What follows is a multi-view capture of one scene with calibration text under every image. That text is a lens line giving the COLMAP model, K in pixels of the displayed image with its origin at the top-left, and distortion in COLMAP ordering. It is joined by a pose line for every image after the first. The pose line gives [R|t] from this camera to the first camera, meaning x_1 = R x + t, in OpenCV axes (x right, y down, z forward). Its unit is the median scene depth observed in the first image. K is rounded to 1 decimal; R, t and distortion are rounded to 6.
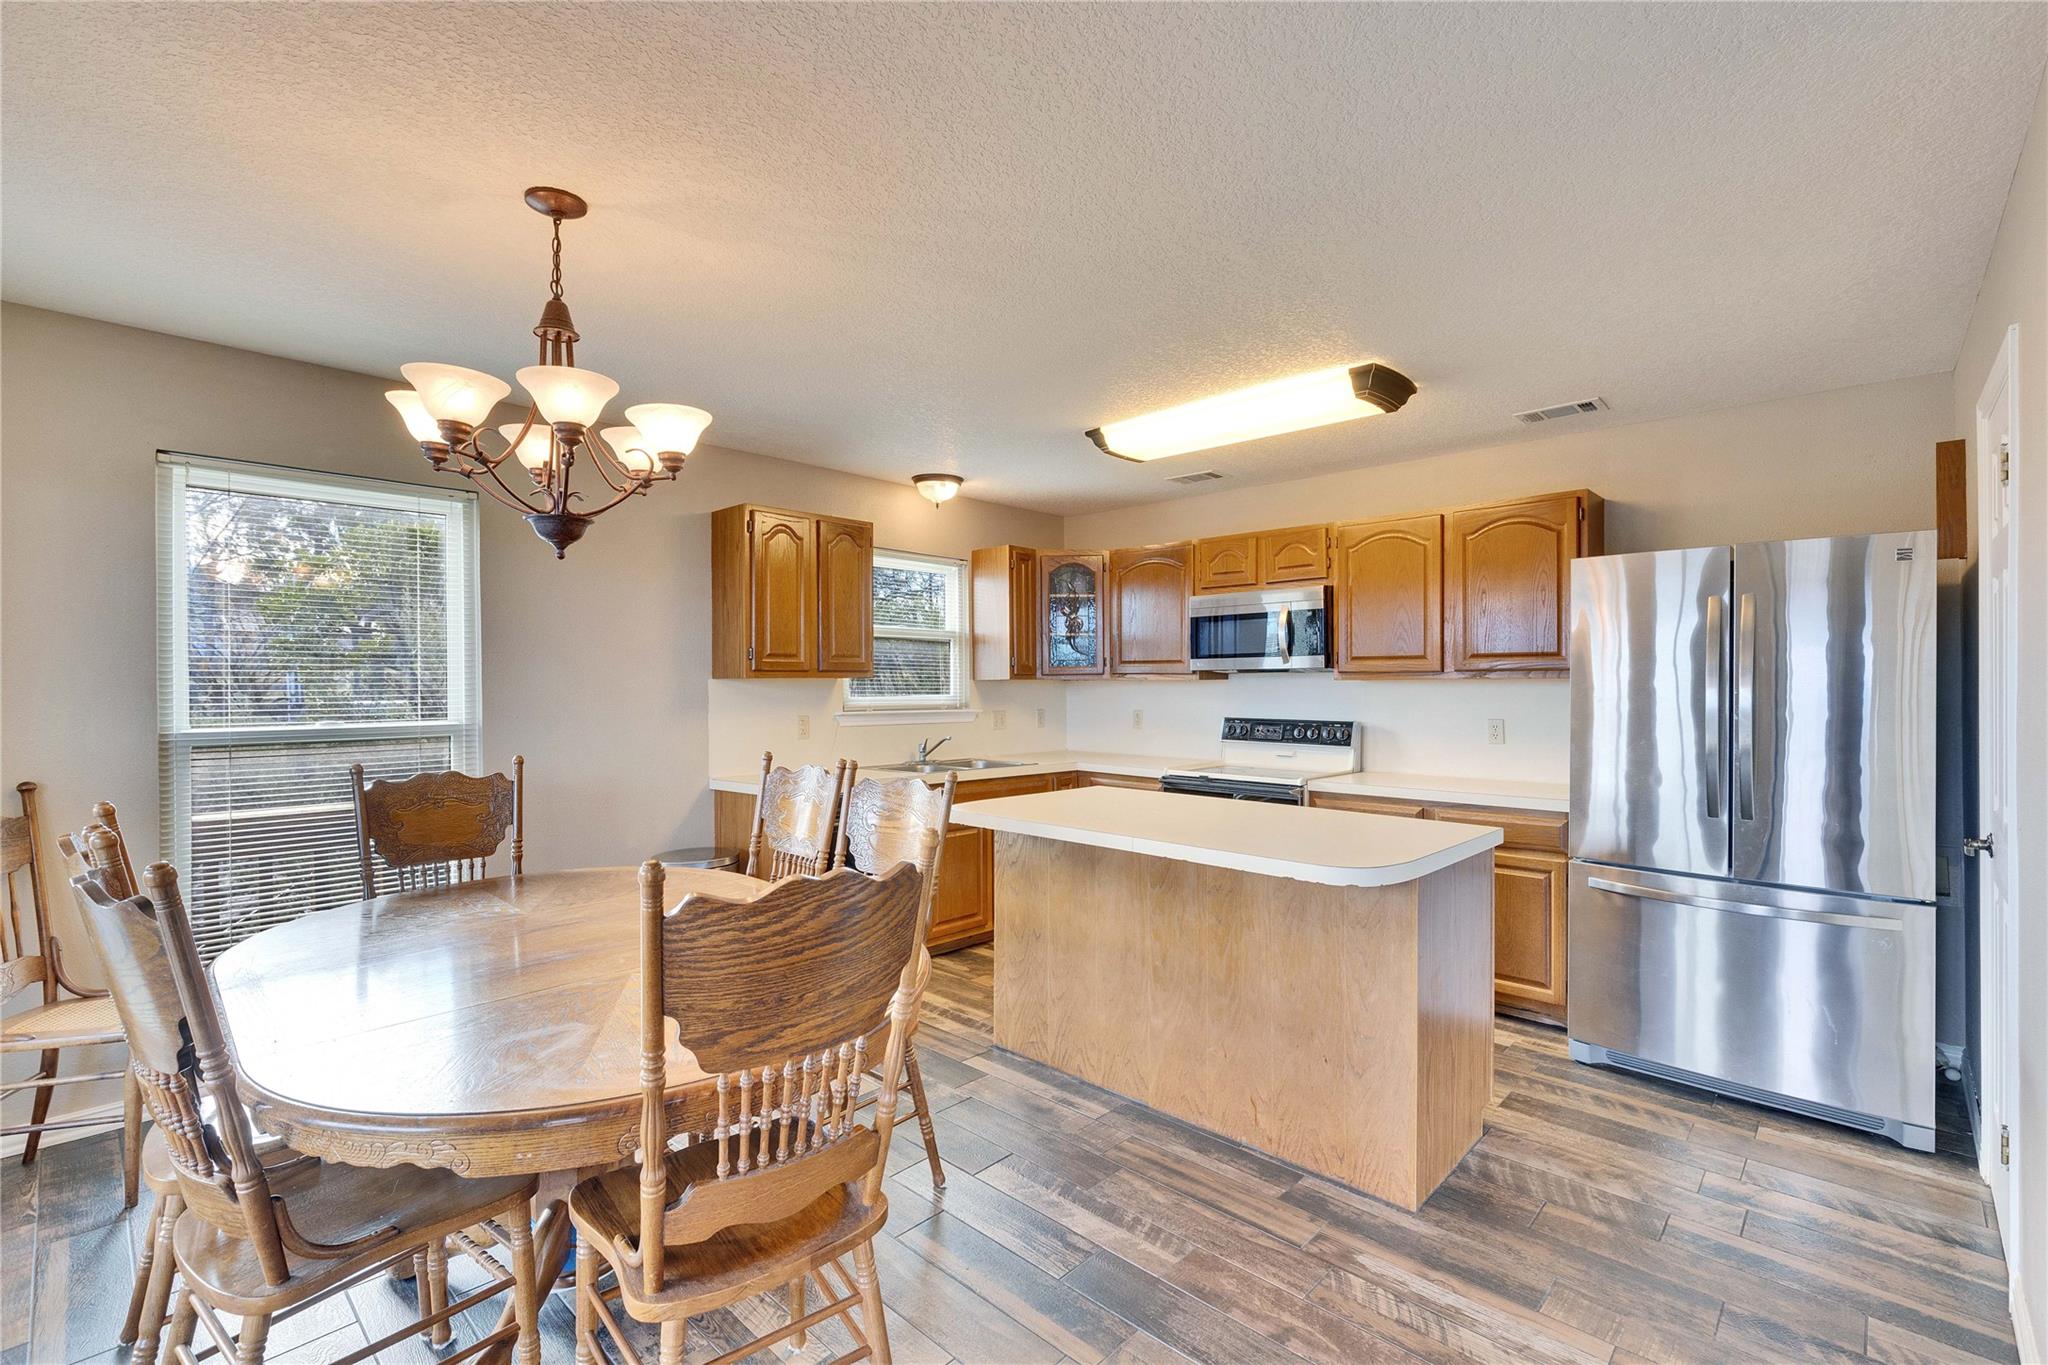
lens RADIAL K [[921.6, 0, 1024.0], [0, 921.6, 682.5], [0, 0, 1]] dist [0.001093, -0.000951]
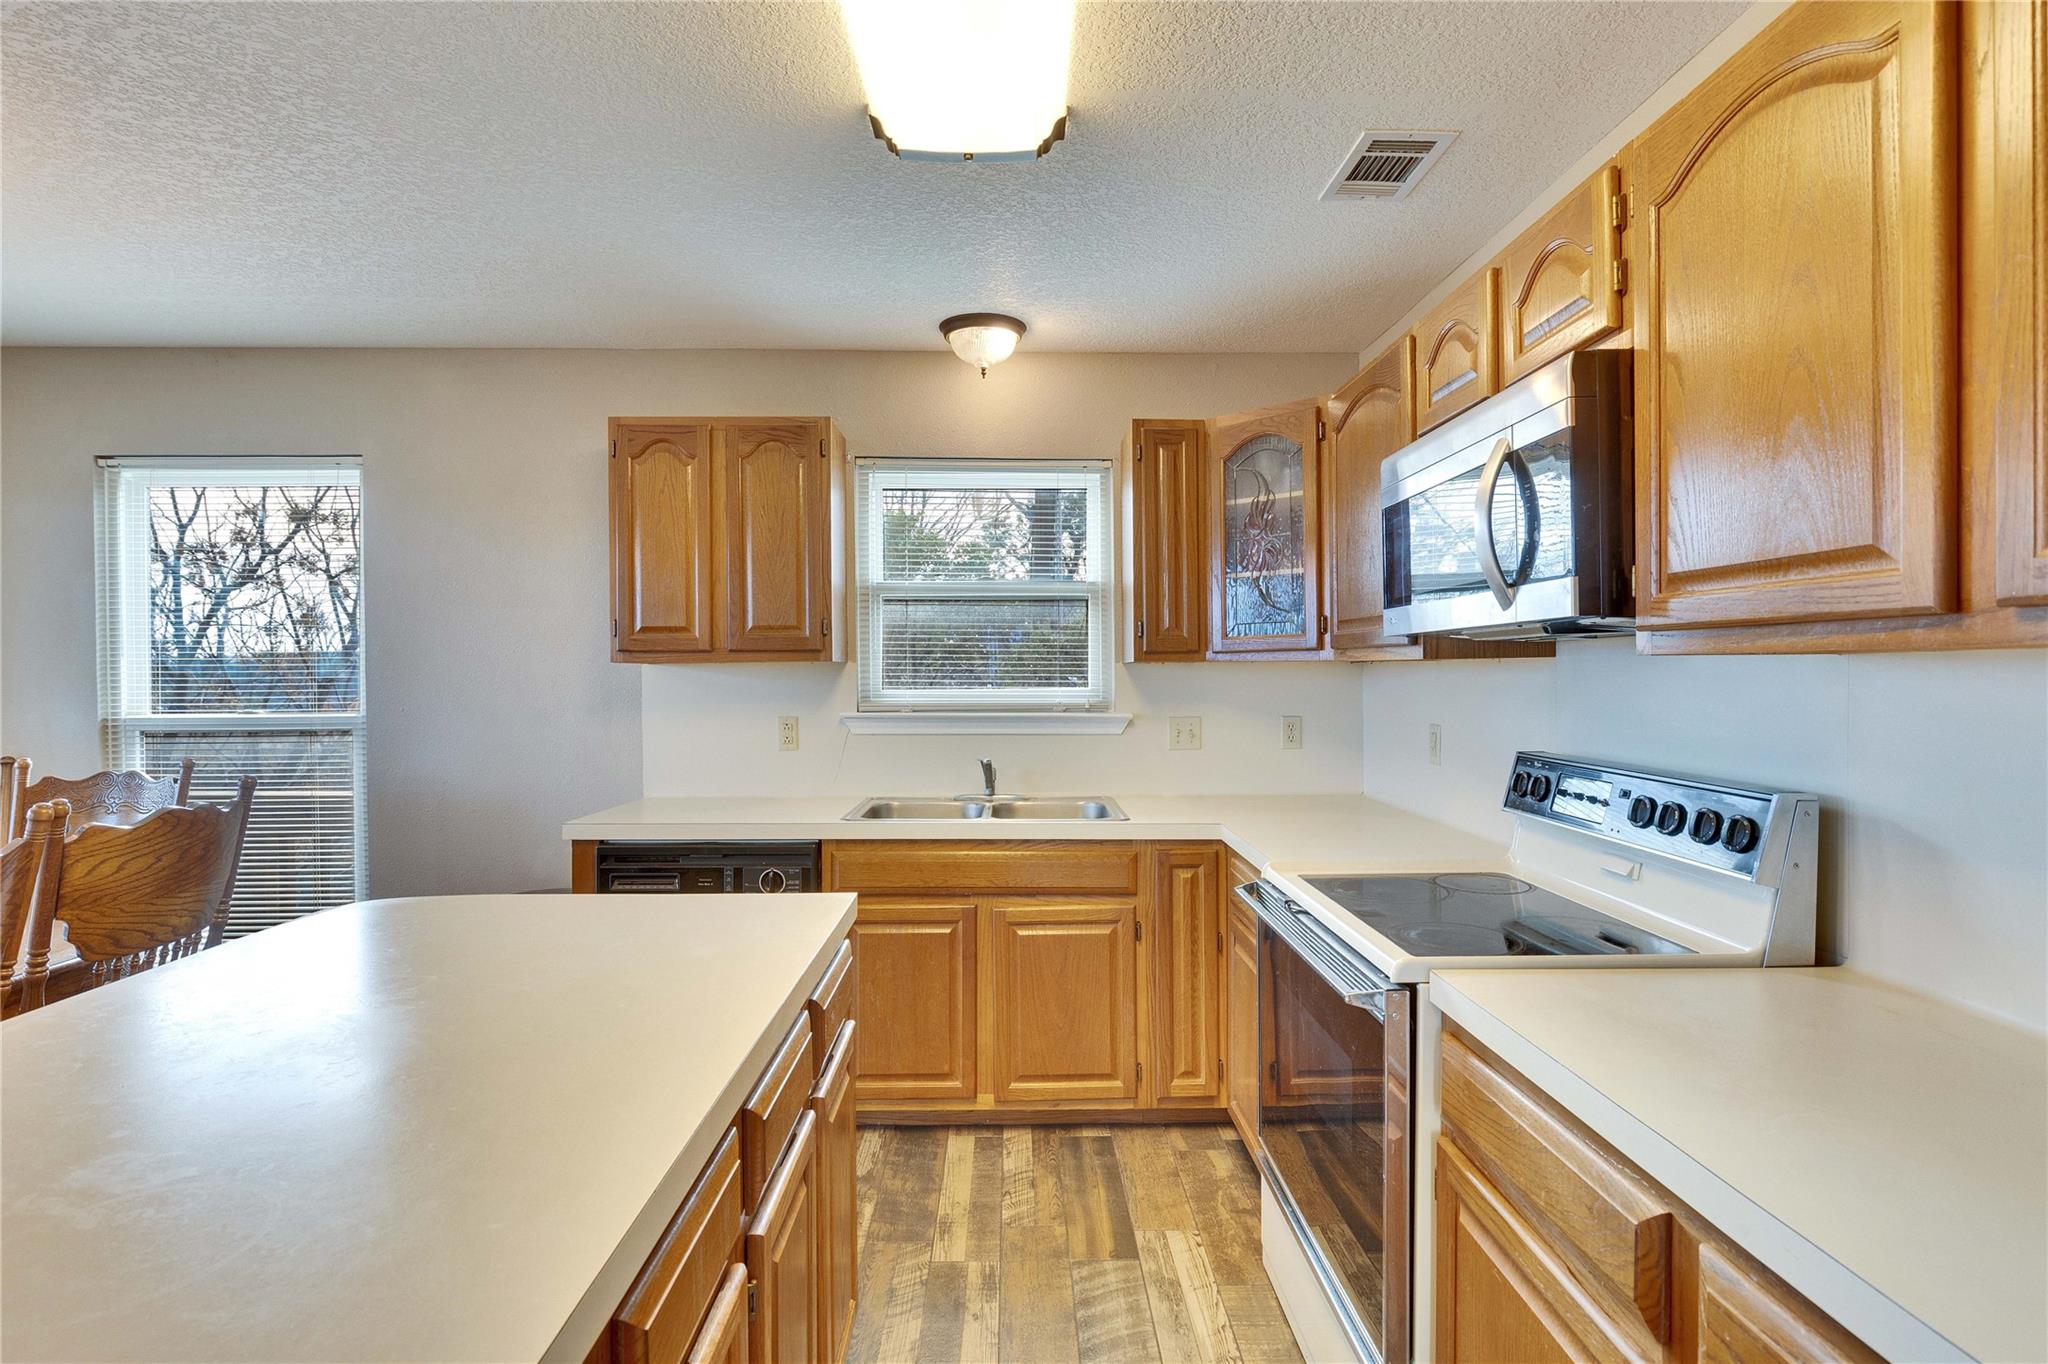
lens RADIAL K [[1011.0, 0, 1024.0], [0, 1011.0, 682.0], [0, 0, 1]] dist [0.002406, 0.000032]
pose [[0.701127, 0.005439, -0.713016, 0.435889], [0.004410, 0.999919, 0.011964, 0.001439], [0.713023, -0.011533, 0.701046, 0.615268]]
